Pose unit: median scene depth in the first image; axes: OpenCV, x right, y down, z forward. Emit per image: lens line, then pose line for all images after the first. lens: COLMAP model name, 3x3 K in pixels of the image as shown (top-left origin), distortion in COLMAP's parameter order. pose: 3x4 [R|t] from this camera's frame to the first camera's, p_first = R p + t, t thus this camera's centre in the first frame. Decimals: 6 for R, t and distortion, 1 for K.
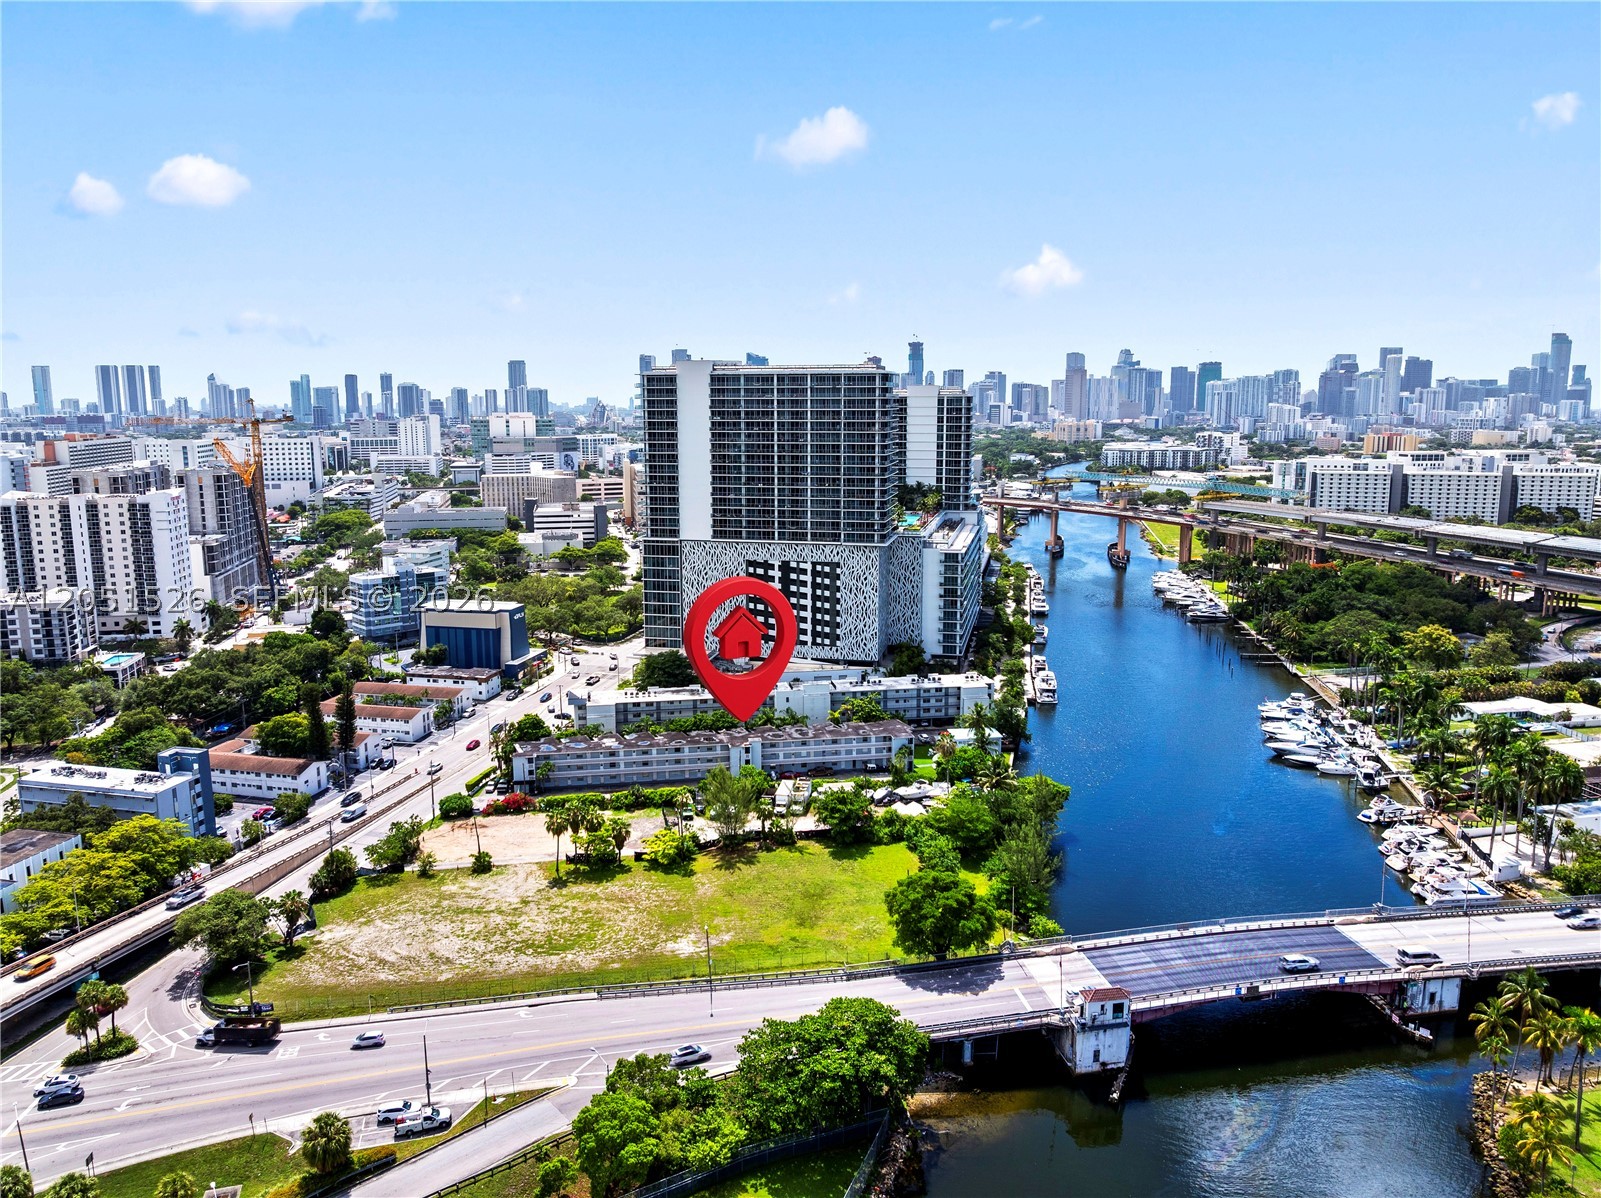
lens RADIAL K [[1115.0, 0, 800.5], [0, 1115.0, 599.0], [0, 0, 1]] dist [-0.034443, -0.003826]
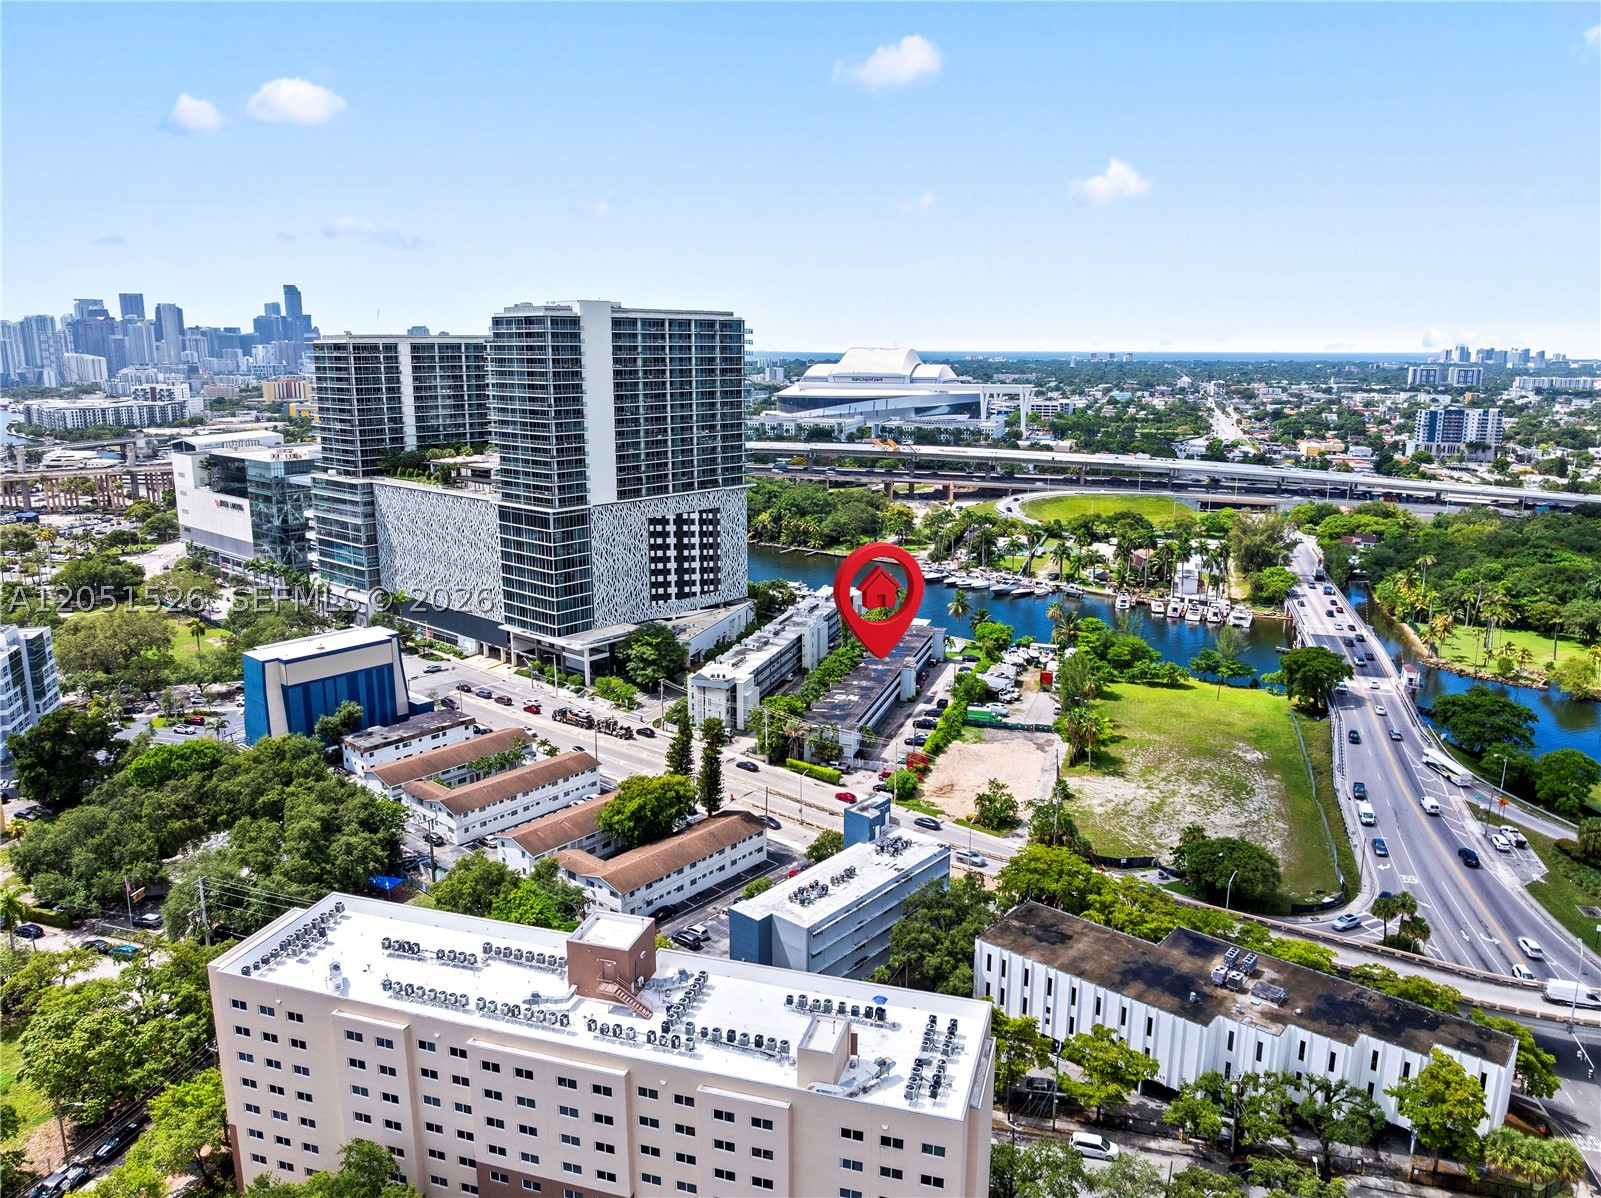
lens RADIAL K [[1117.0, 0, 796.8], [0, 1117.0, 611.2], [0, 0, 1]] dist [-0.036248, -0.002943]
pose [[0.480319, -0.199489, 0.854107, -0.809927], [0.151572, 0.978019, 0.143193, -0.074538], [-0.863898, 0.060680, 0.499998, 0.430400]]
